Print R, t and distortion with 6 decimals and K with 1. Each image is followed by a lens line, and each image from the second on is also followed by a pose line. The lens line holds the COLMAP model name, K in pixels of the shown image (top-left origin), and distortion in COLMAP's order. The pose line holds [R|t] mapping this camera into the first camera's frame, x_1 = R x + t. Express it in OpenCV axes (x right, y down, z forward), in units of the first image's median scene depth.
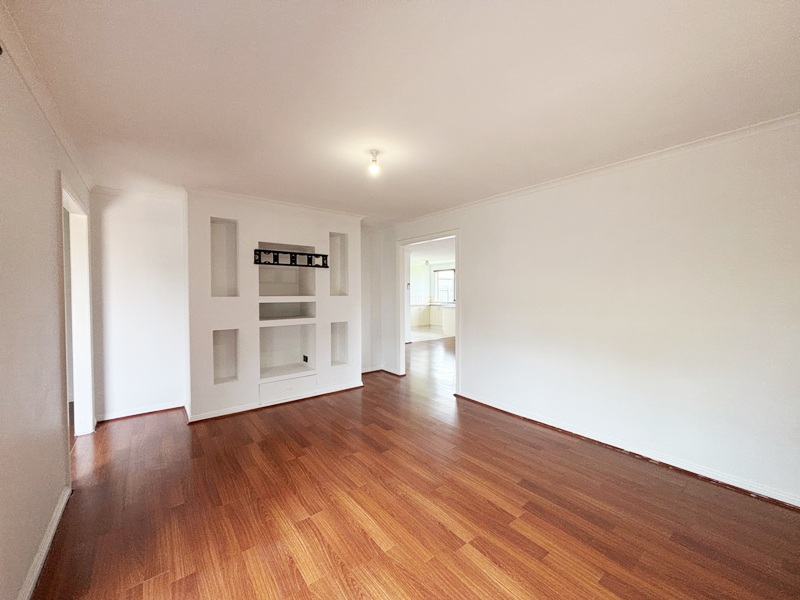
lens RADIAL K [[321.4, 0, 399.2], [0, 321.4, 298.0], [0, 0, 1]] dist [0.001919, 0.000338]
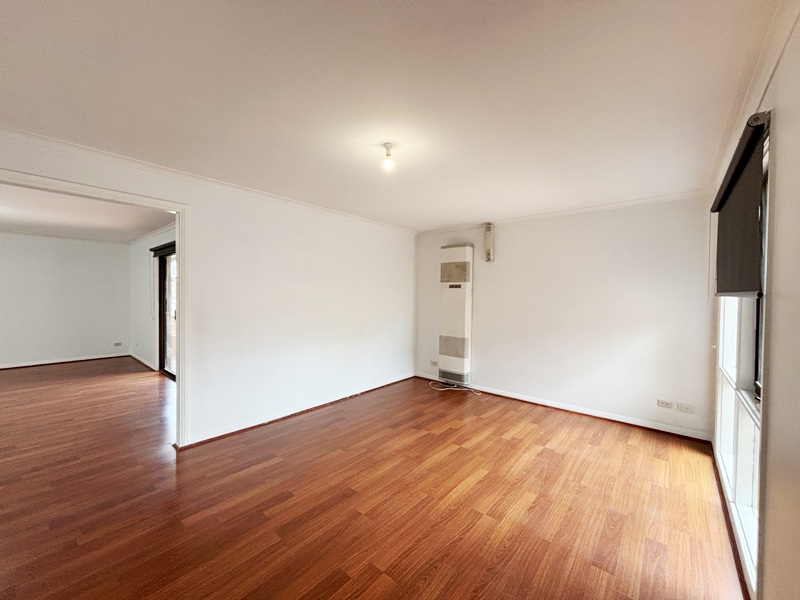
lens RADIAL K [[321.4, 0, 398.4], [0, 321.4, 298.6], [0, 0, 1]] dist [0.001919, 0.000338]
pose [[-0.194362, -0.012817, 0.980846, -1.203485], [0.005560, 0.999884, 0.014168, -0.043992], [-0.980914, 0.008208, -0.194268, 1.423767]]
